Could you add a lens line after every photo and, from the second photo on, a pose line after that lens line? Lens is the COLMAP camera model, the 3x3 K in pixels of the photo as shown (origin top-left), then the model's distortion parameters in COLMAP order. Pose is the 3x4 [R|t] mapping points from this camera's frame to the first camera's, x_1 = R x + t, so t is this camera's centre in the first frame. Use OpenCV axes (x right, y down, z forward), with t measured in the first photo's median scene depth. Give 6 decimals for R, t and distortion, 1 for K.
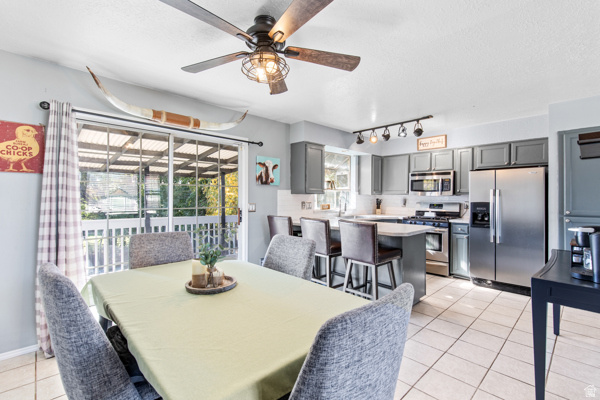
lens RADIAL K [[274.0, 0, 302.1], [0, 274.0, 196.1], [0, 0, 1]] dist [0.003334, 0.000393]
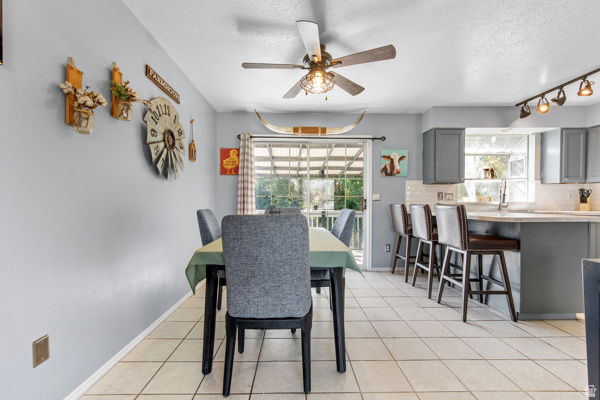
lens RADIAL K [[274.9, 0, 298.7], [0, 274.9, 207.4], [0, 0, 1]] dist [0.003318, -0.000039]
pose [[0.728692, 0.009338, -0.684778, 0.344063], [0.005429, 0.999797, 0.019410, 0.059127], [0.684820, -0.017861, 0.728493, -0.033382]]
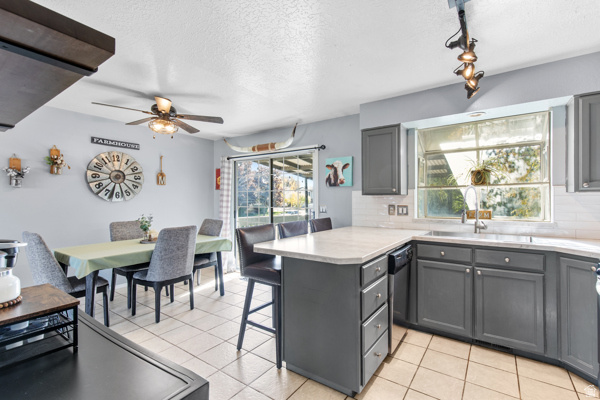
lens RADIAL K [[275.9, 0, 300.0], [0, 275.9, 200.0], [0, 0, 1]] dist [0.002583, -0.000325]
pose [[0.184797, 0.001213, -0.982776, 0.812625], [0.008486, 0.999960, 0.002830, 0.003008], [0.982740, -0.008863, 0.184779, 0.699492]]
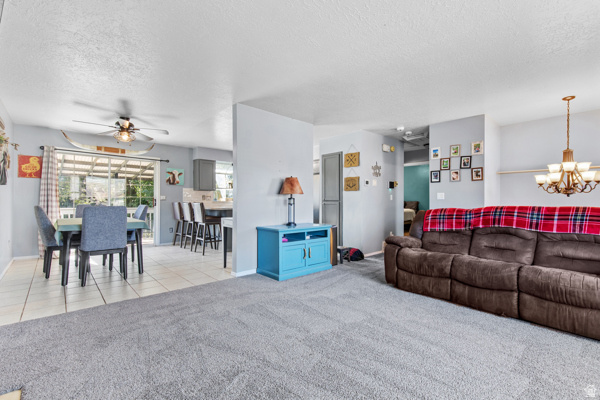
lens RADIAL K [[270.3, 0, 300.0], [0, 270.3, 201.2], [0, 0, 1]] dist [0.004304, 0.000242]
pose [[0.999261, 0.002260, -0.038361, 0.725488], [-0.002127, 0.999992, 0.003518, 0.054173], [0.038368, -0.003434, 0.999258, -0.656264]]
